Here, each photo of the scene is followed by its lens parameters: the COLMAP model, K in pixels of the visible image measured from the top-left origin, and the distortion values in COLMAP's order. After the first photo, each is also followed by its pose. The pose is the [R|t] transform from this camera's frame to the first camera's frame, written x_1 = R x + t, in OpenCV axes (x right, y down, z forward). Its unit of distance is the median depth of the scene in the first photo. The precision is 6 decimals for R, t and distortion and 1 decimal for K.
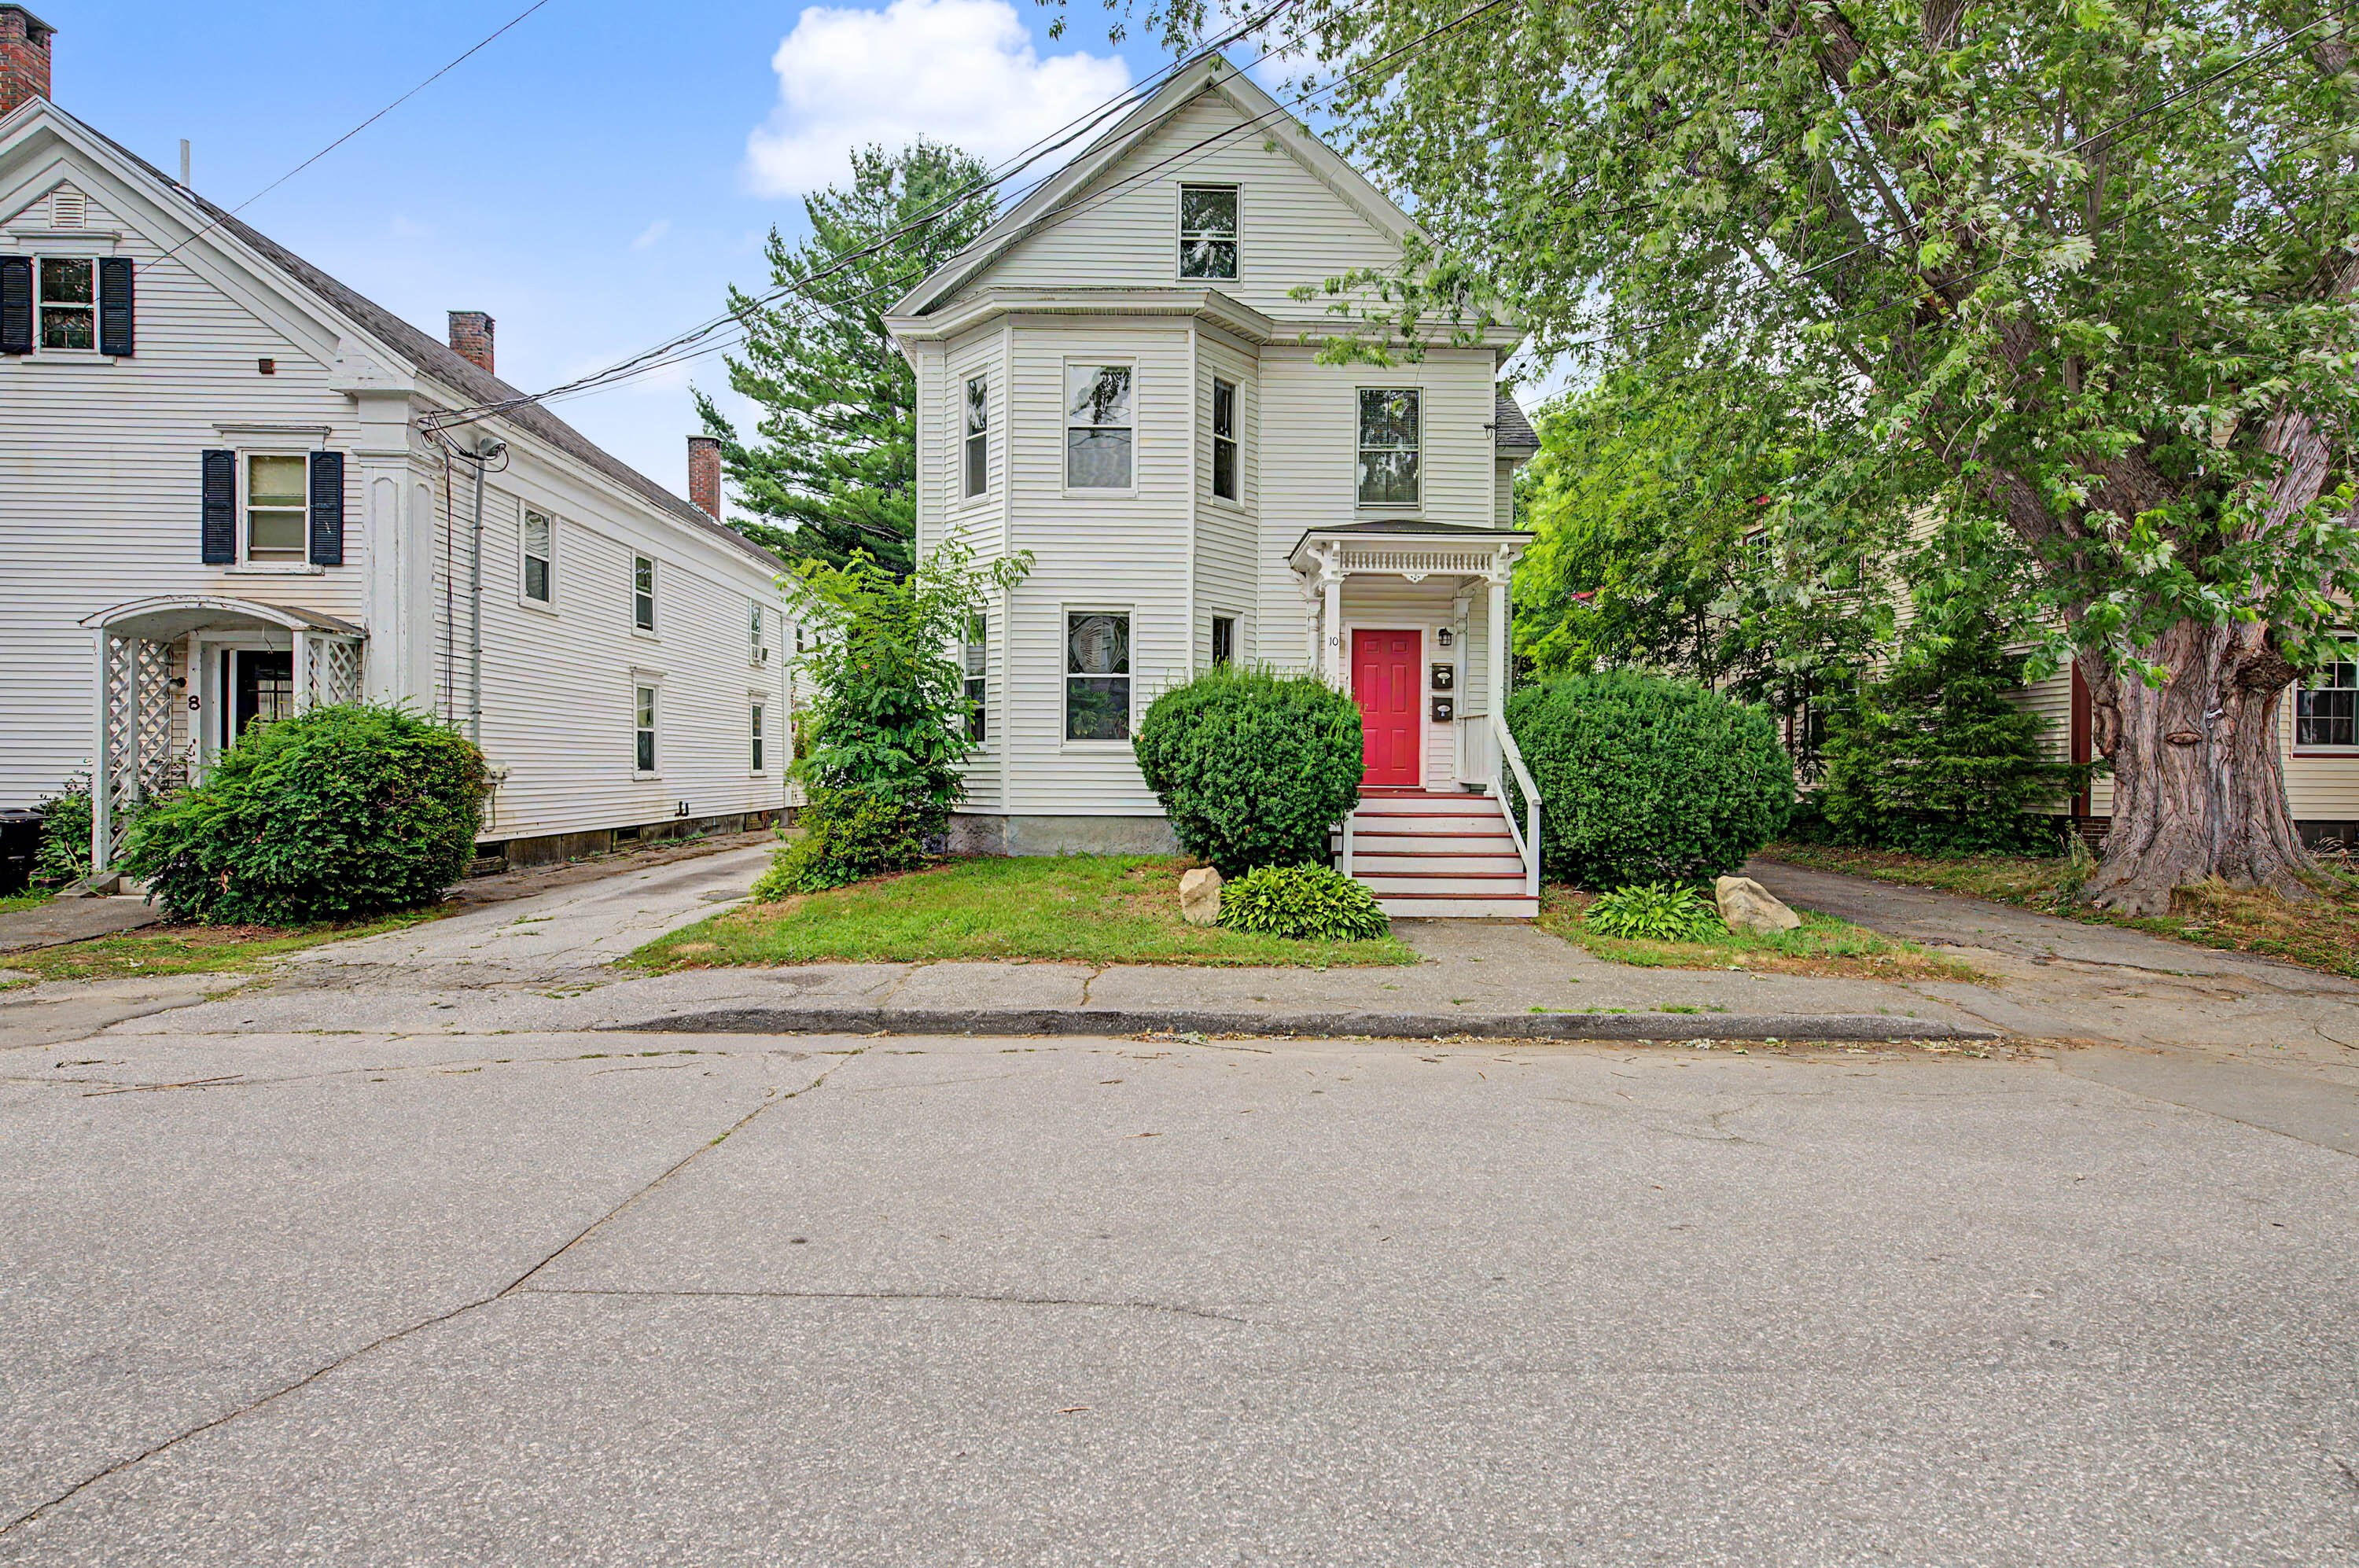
lens RADIAL K [[1142.1, 0, 1173.5], [0, 1142.1, 781.0], [0, 0, 1]] dist [-0.000123, 0.000032]
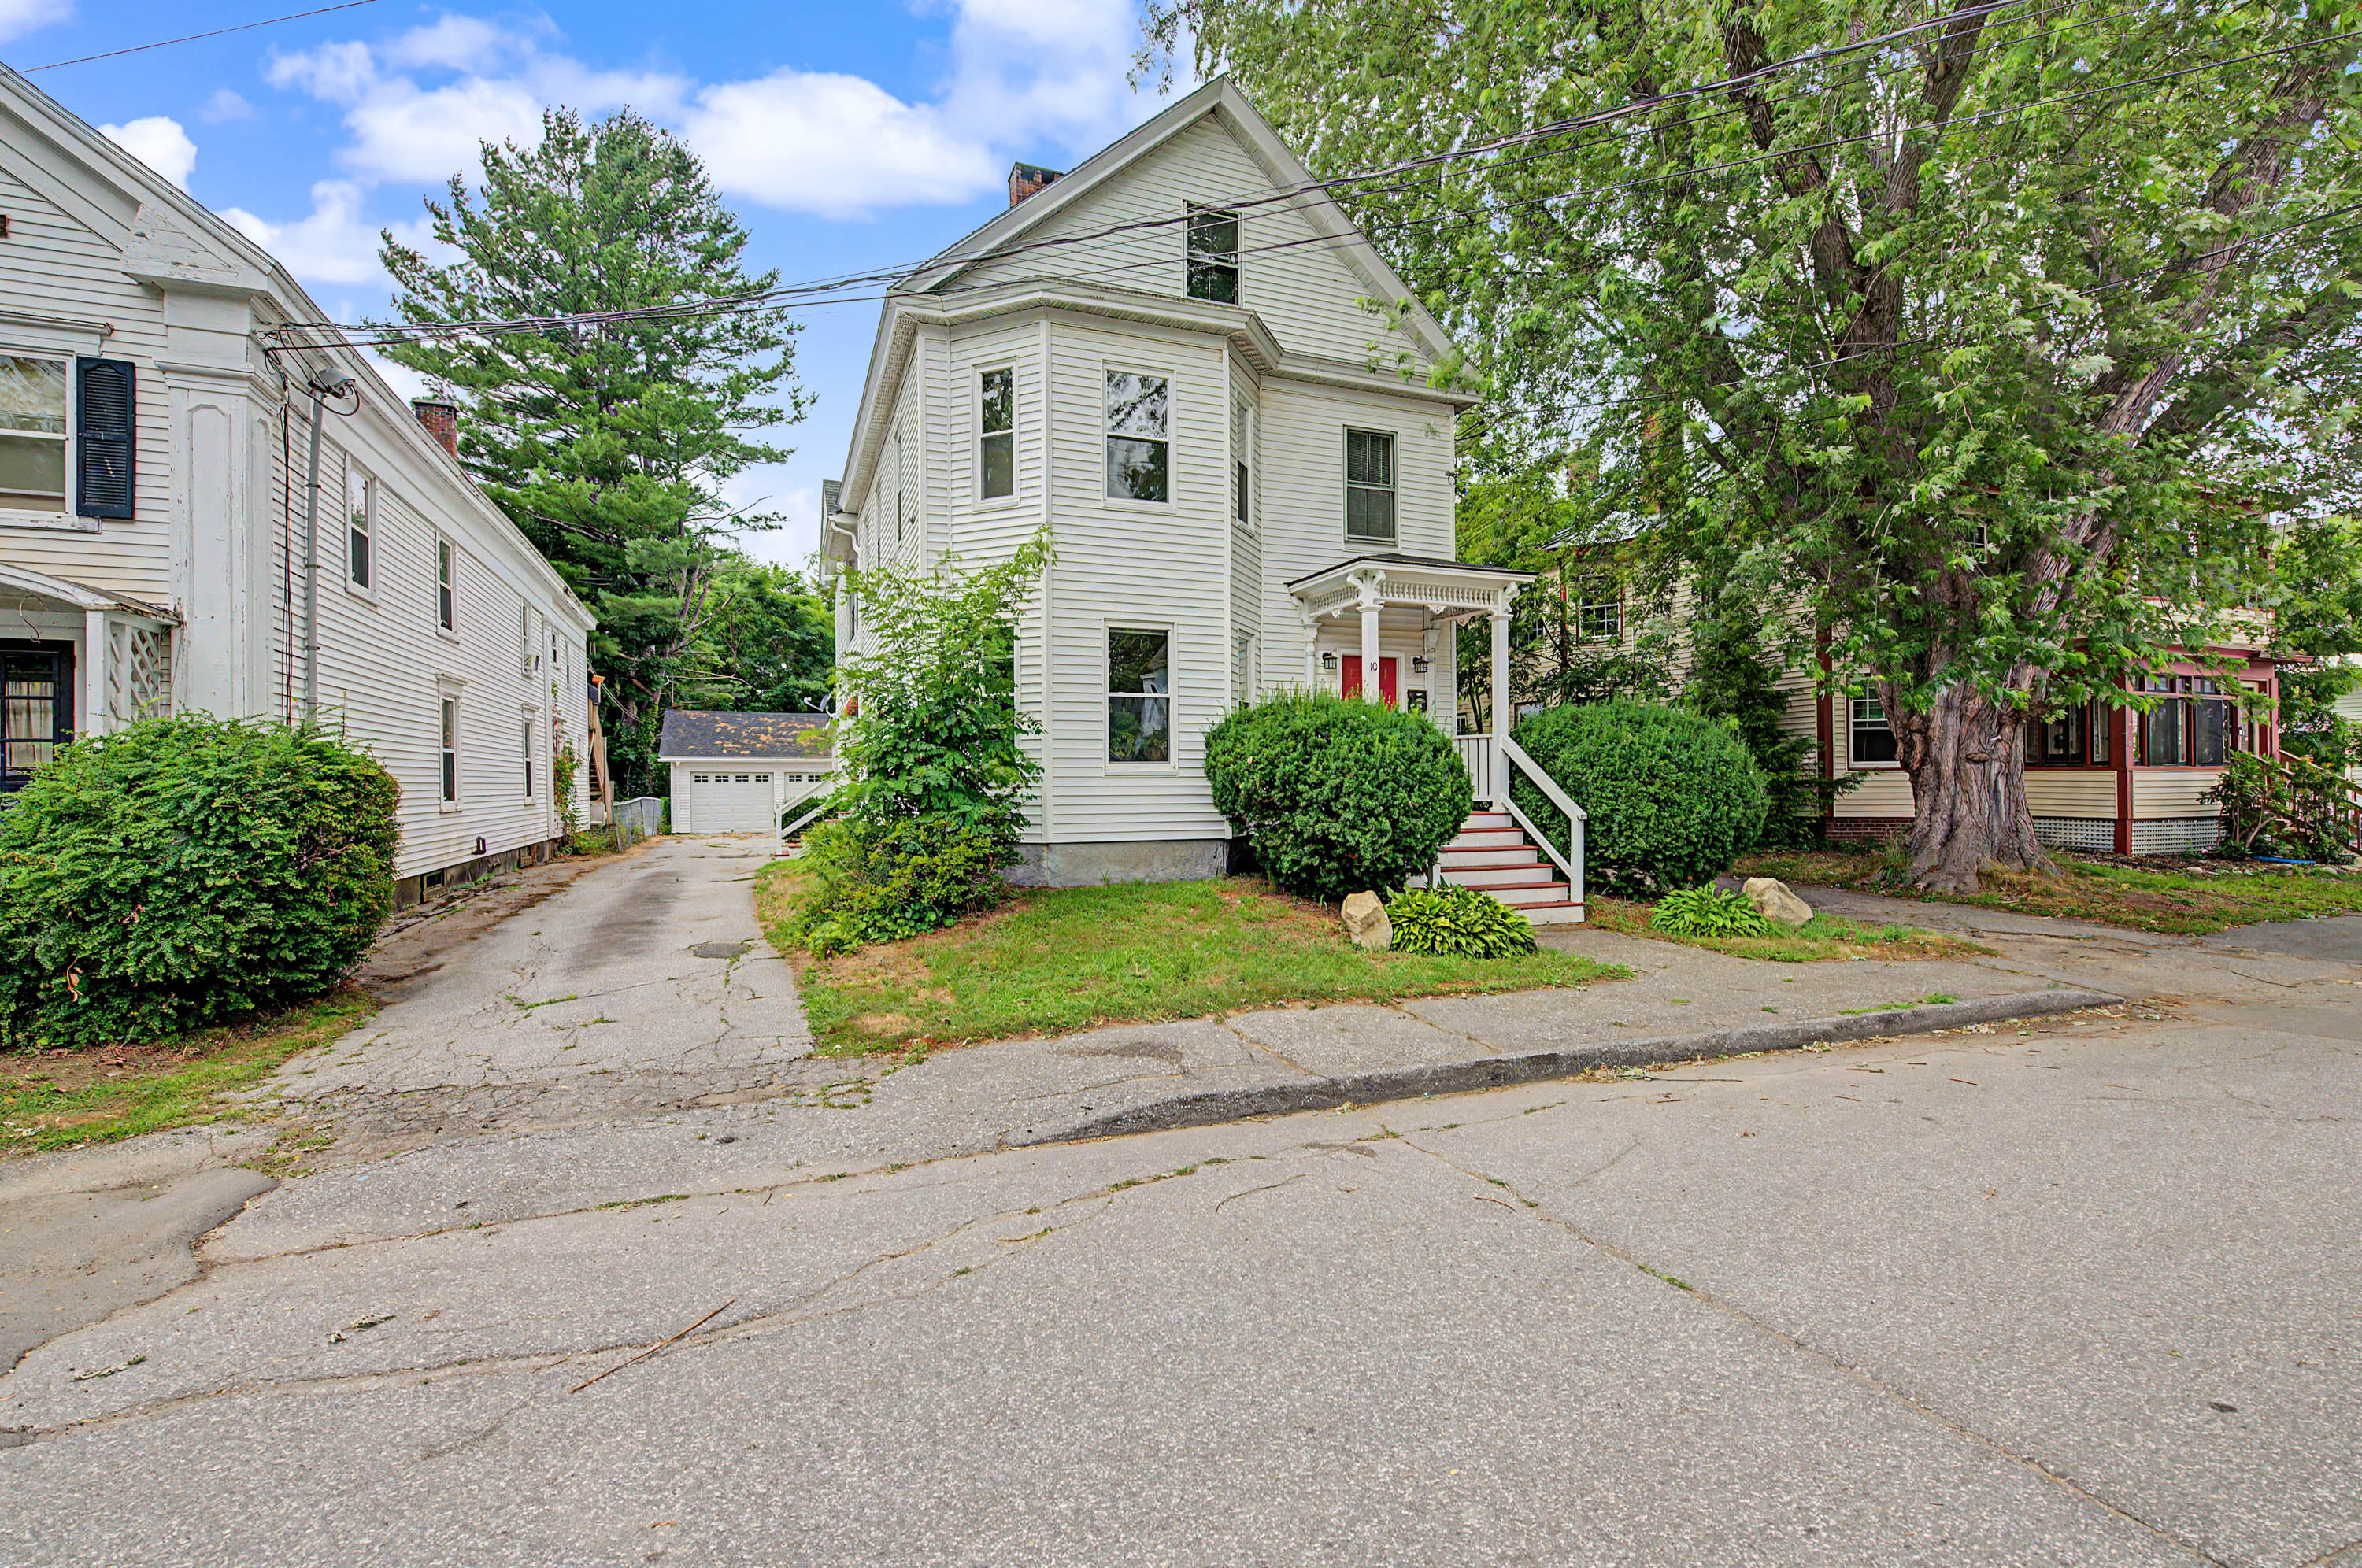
lens RADIAL K [[1059.7, 0, 1186.9], [0, 1059.7, 782.2], [0, 0, 1]] dist [-0.000885, -0.000228]
pose [[0.935958, -0.011309, 0.351931, -0.358469], [0.015876, 0.999823, -0.010094, -0.009878], [-0.351754, 0.015034, 0.935972, 0.160046]]
